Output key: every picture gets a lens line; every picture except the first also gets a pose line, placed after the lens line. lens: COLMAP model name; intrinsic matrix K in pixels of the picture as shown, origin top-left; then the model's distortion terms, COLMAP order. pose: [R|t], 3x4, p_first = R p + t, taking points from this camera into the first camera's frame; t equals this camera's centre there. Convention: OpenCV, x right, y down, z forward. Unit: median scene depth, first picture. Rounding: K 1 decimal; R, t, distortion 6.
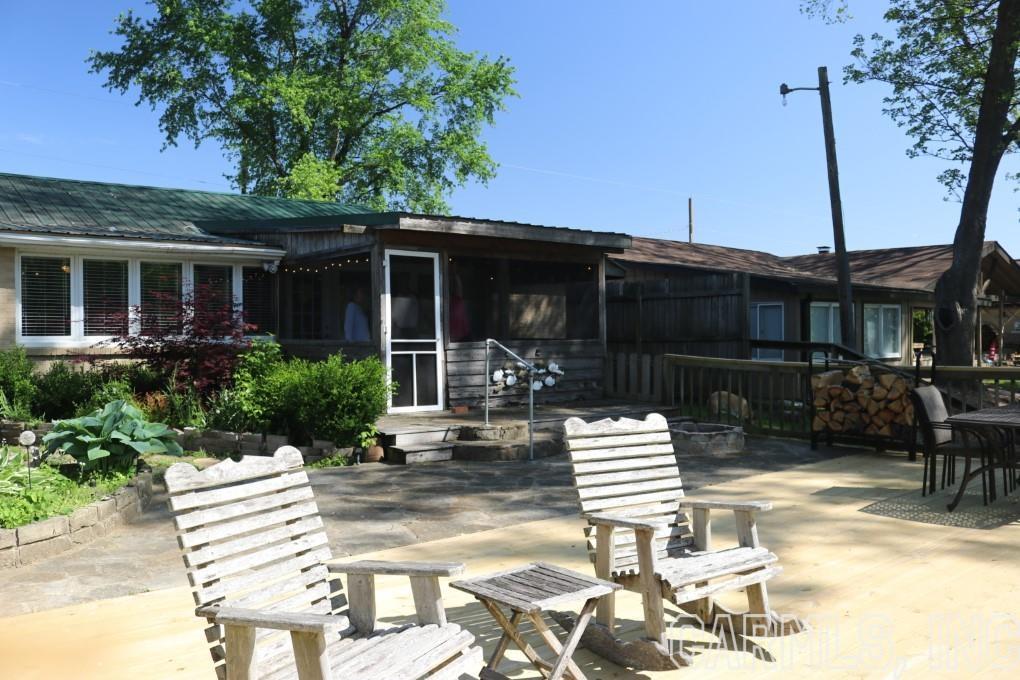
lens RADIAL K [[836.4, 0, 501.5], [0, 836.4, 342.9], [0, 0, 1]] dist [-0.157479, 0.127928]
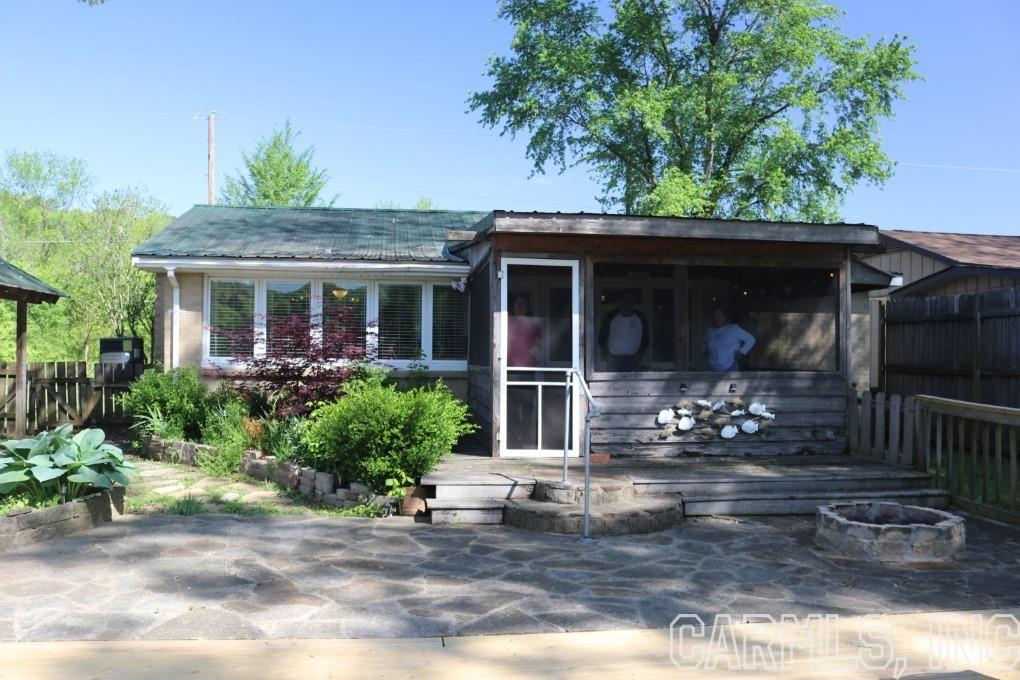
lens RADIAL K [[836.4, 0, 501.5], [0, 836.4, 342.9], [0, 0, 1]] dist [-0.157479, 0.127928]
pose [[0.847252, 0.002797, -0.531183, 0.267663], [-0.019397, 0.999482, -0.025676, -0.005789], [0.530837, 0.032057, 0.846868, 0.264530]]
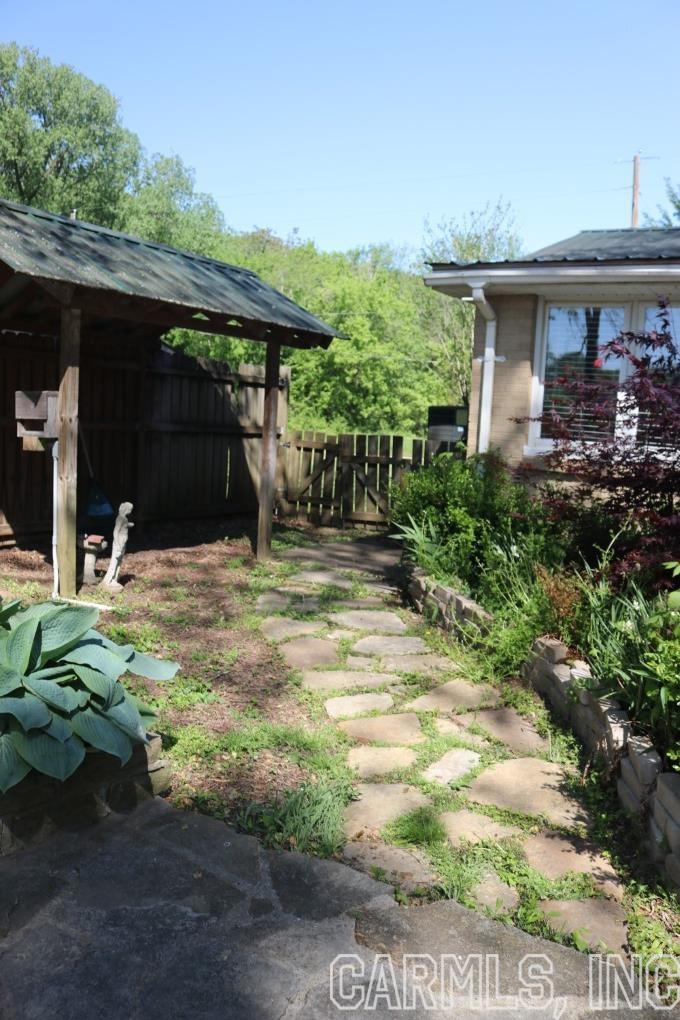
lens RADIAL K [[838.1, 0, 345.3], [0, 838.1, 512.4], [0, 0, 1]] dist [-0.156462, 0.124766]
pose [[0.314889, 0.125885, -0.940743, -0.030377], [-0.069766, 0.991554, 0.109332, -0.010135], [0.946561, 0.031205, 0.321012, 0.589834]]
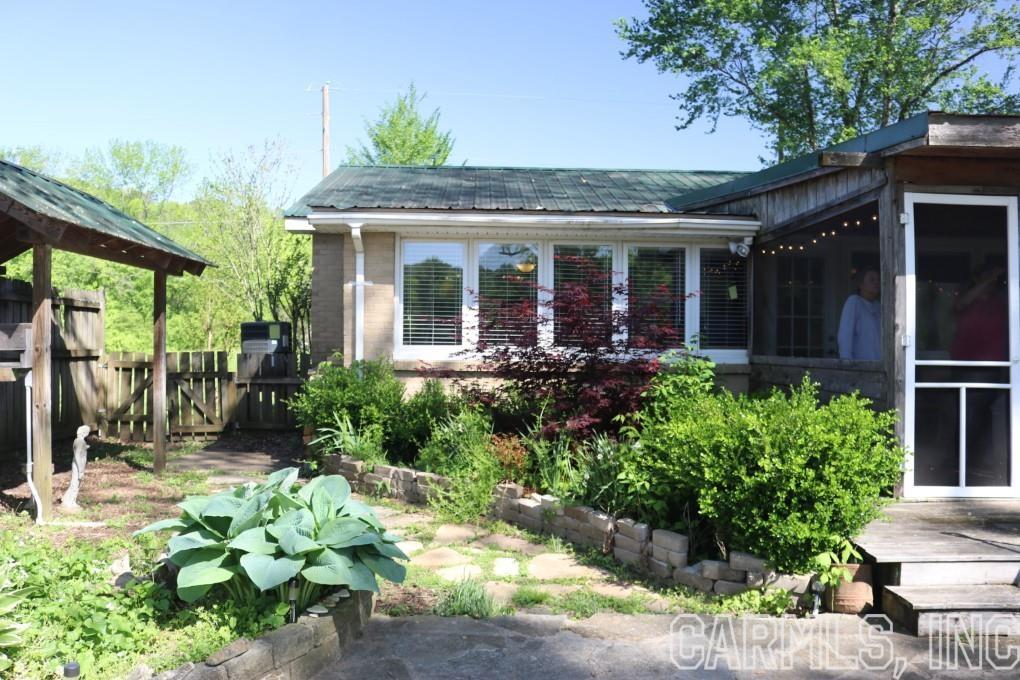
lens RADIAL K [[838.1, 0, 501.1], [0, 838.1, 350.9], [0, 0, 1]] dist [-0.156462, 0.124766]
pose [[0.788239, 0.015366, -0.615177, -0.019070], [-0.018732, 0.999824, 0.000972, -0.005012], [0.615084, 0.010758, 0.788388, 0.376876]]
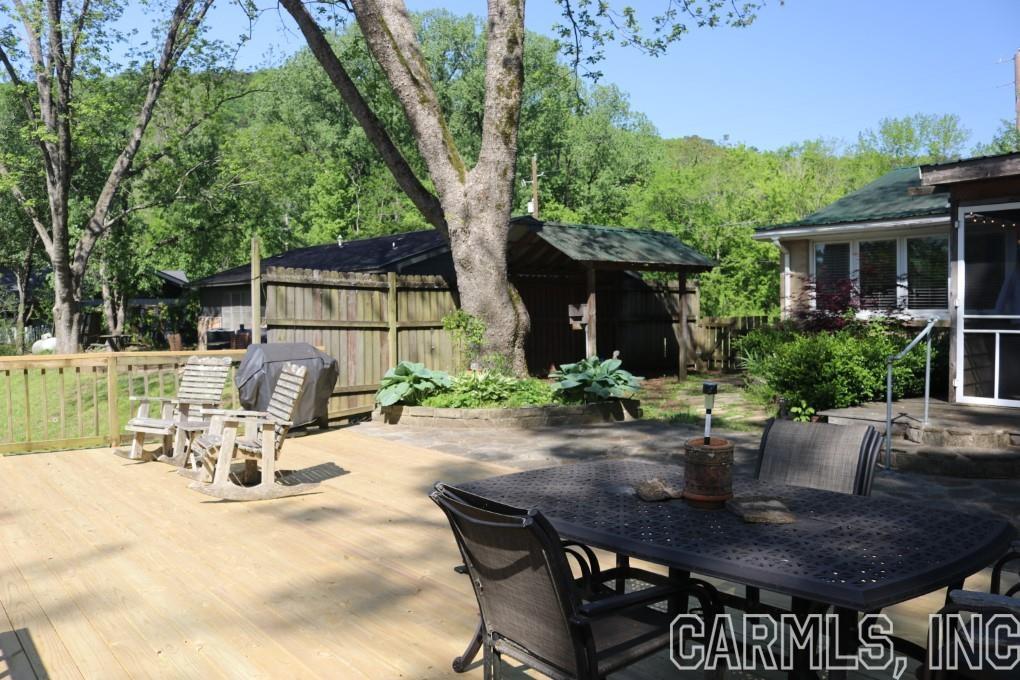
lens RADIAL K [[838.1, 0, 501.1], [0, 838.1, 350.9], [0, 0, 1]] dist [-0.156462, 0.124766]
pose [[-0.024295, 0.047848, -0.998559, 0.612283], [0.001563, 0.998855, 0.047824, -0.006622], [0.999704, -0.000399, -0.024342, 0.493327]]
